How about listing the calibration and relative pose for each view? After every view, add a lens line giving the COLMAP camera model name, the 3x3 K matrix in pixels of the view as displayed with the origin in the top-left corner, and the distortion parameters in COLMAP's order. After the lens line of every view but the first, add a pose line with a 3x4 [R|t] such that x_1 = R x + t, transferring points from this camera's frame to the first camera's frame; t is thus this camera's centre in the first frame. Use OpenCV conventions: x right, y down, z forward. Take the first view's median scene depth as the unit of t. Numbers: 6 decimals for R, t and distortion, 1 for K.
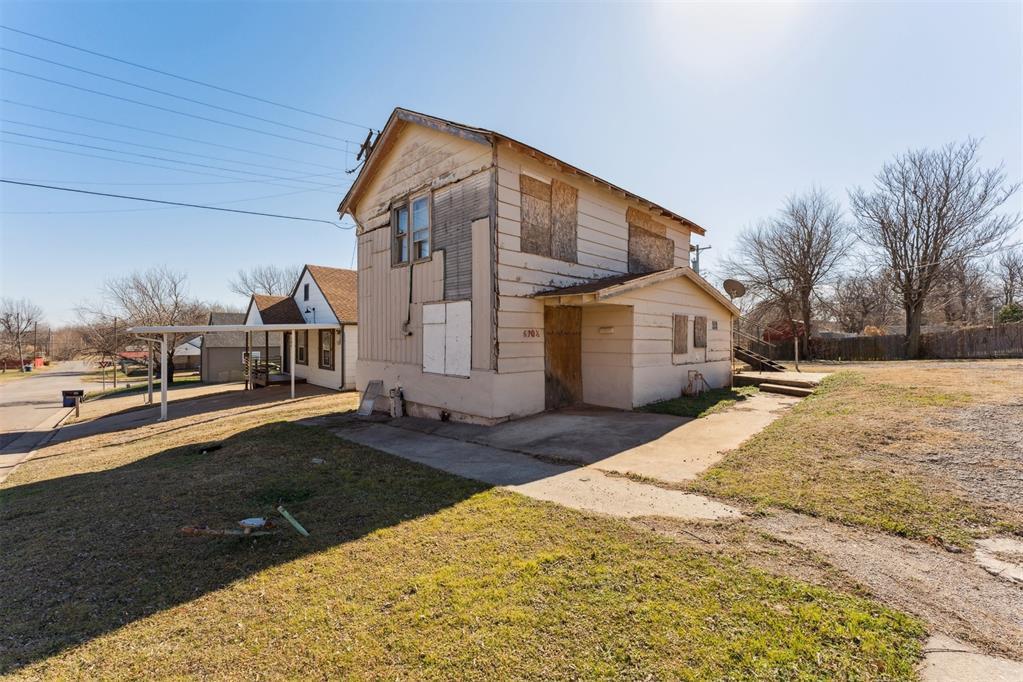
lens RADIAL K [[424.7, 0, 511.5], [0, 424.7, 341.0], [0, 0, 1]] dist [-0.000198, 0.000037]
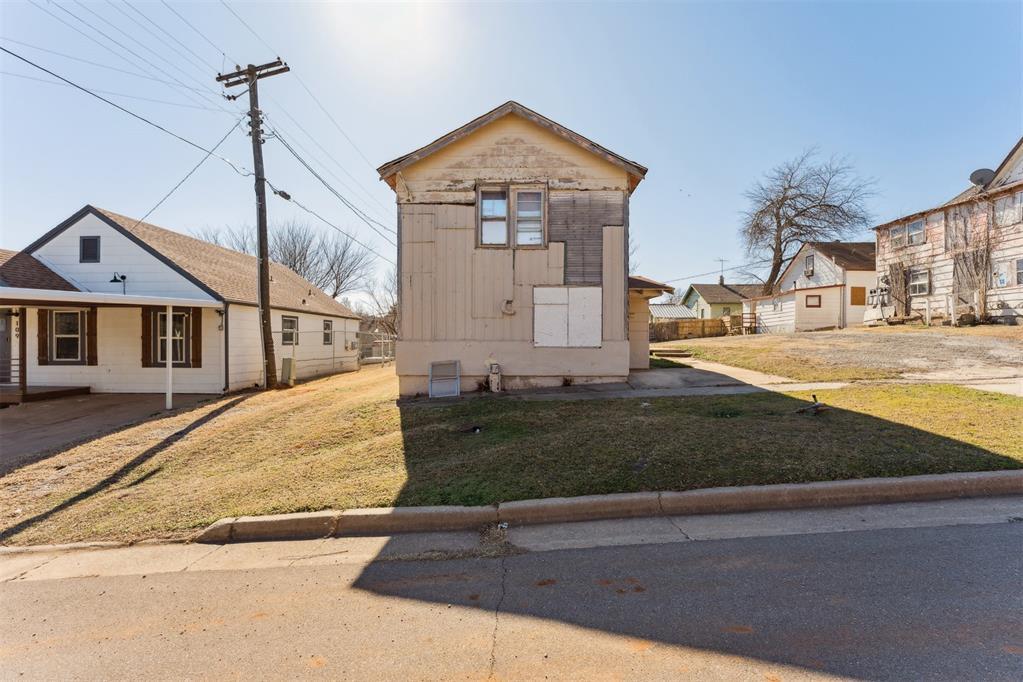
lens RADIAL K [[430.7, 0, 514.8], [0, 430.7, 339.0], [0, 0, 1]] dist [0.003428, 0.000129]
pose [[0.710720, -0.002526, 0.703471, -0.933367], [0.008238, 0.999955, -0.004733, 0.050953], [-0.703427, 0.009160, 0.710708, 0.204302]]
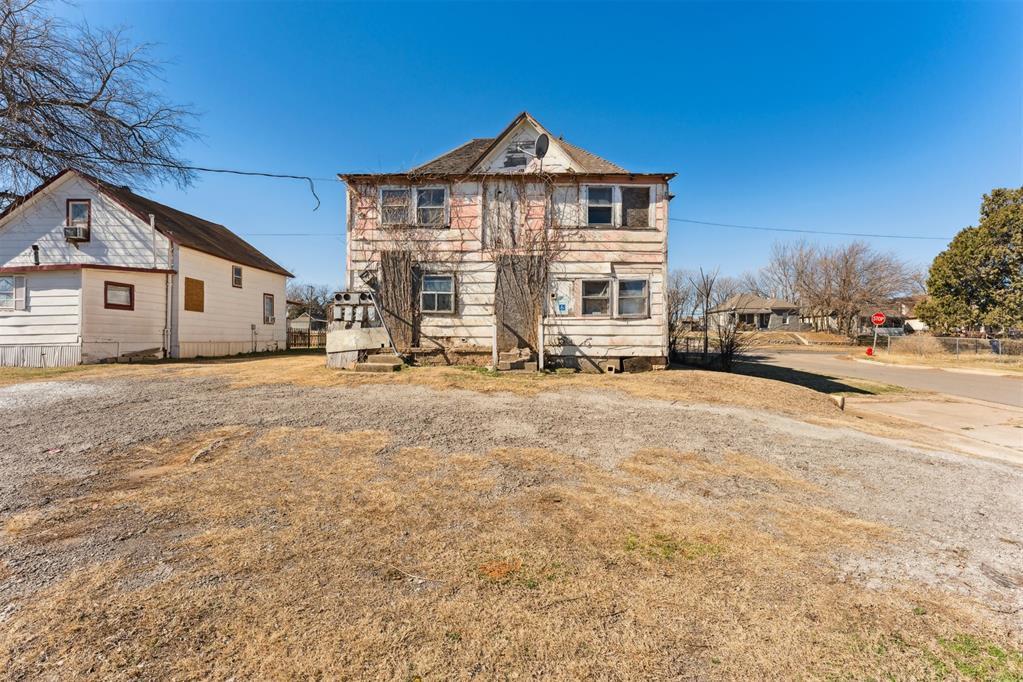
lens RADIAL K [[430.7, 0, 514.8], [0, 430.7, 339.0], [0, 0, 1]] dist [0.003428, 0.000129]
pose [[-0.707826, -0.005586, 0.706365, 0.679118], [0.000528, 0.999964, 0.008437, -0.074212], [-0.706387, 0.006344, -0.707797, 0.929295]]
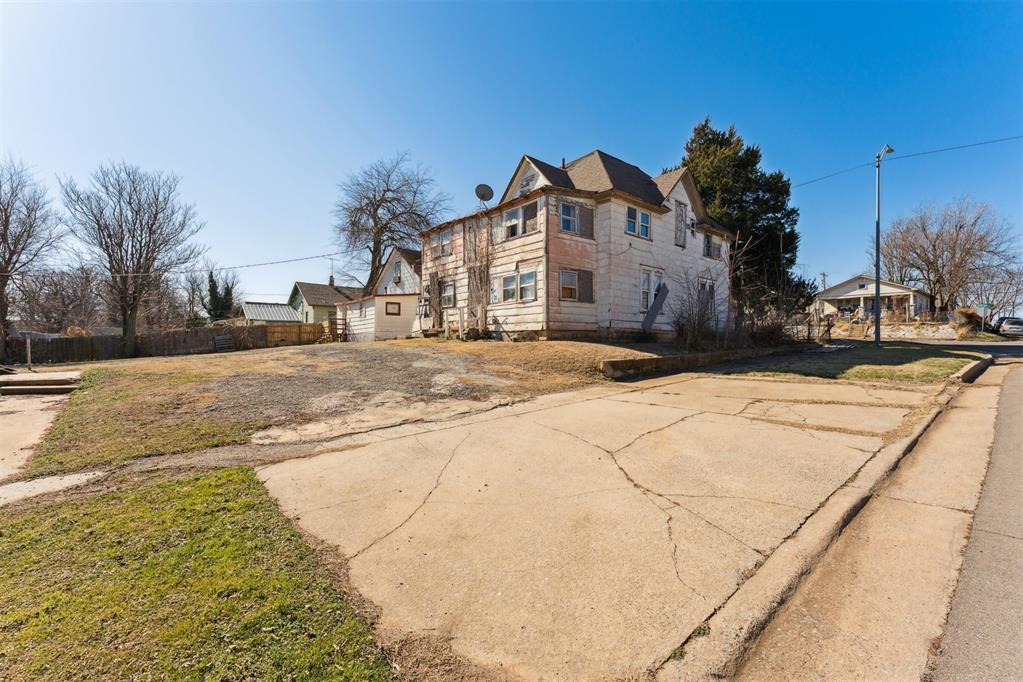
lens RADIAL K [[438.5, 0, 511.5], [0, 438.5, 341.0], [0, 0, 1]] dist [-0.000042, -0.000002]
pose [[0.065457, 0.000293, 0.997855, -0.215384], [0.006503, 0.999979, -0.000720, 0.014028], [-0.997834, 0.006536, 0.065453, -0.082630]]
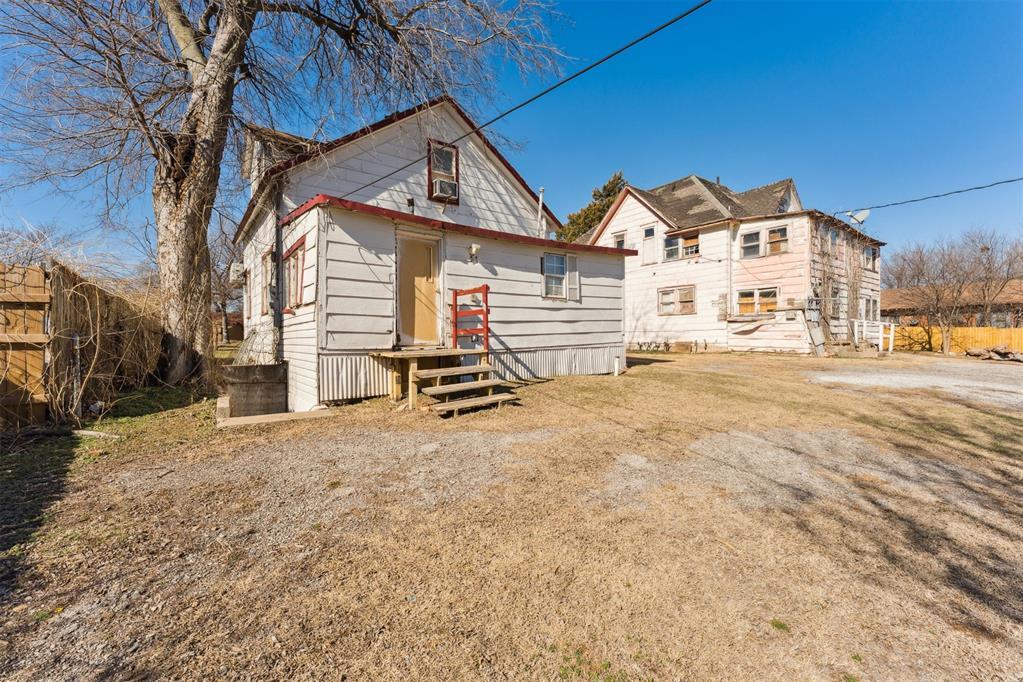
lens RADIAL K [[430.7, 0, 514.8], [0, 430.7, 339.0], [0, 0, 1]] dist [0.003428, 0.000129]
pose [[-0.993381, 0.005873, 0.114718, 2.563340], [0.007158, 0.999916, 0.010793, -0.075360], [-0.114645, 0.011543, -0.993340, 1.993886]]
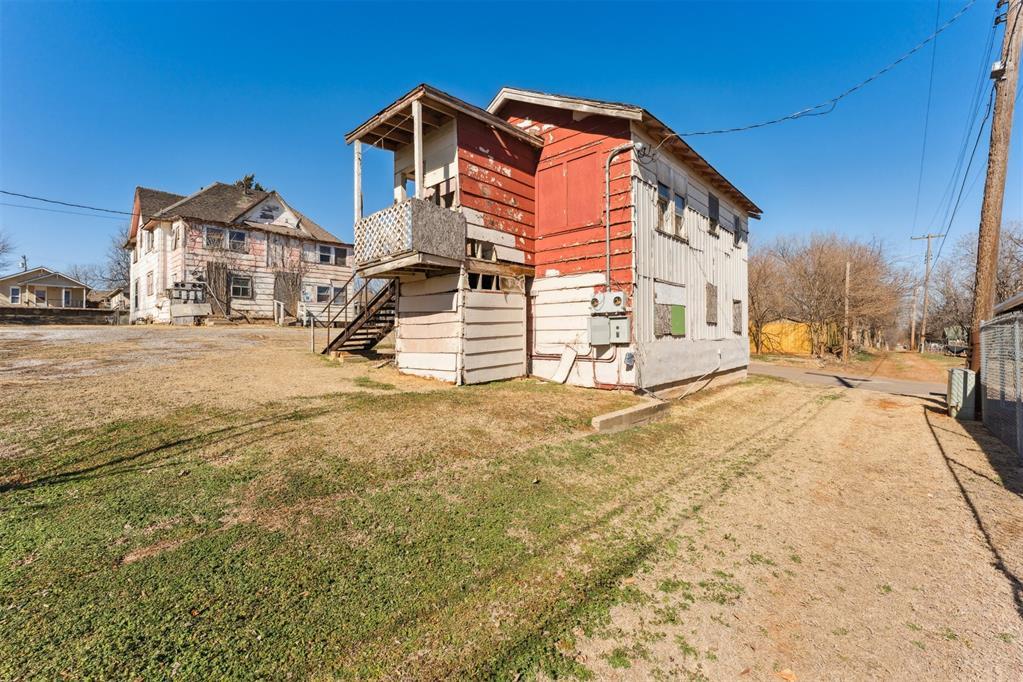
lens RADIAL K [[428.1, 0, 508.8], [0, 428.1, 328.0], [0, 0, 1]] dist [0.000079, -0.000046]
pose [[-0.996842, -0.001281, -0.079405, 0.468987], [-0.001262, 0.999999, -0.000282, 0.015253], [0.079405, -0.000181, -0.996842, 2.446018]]
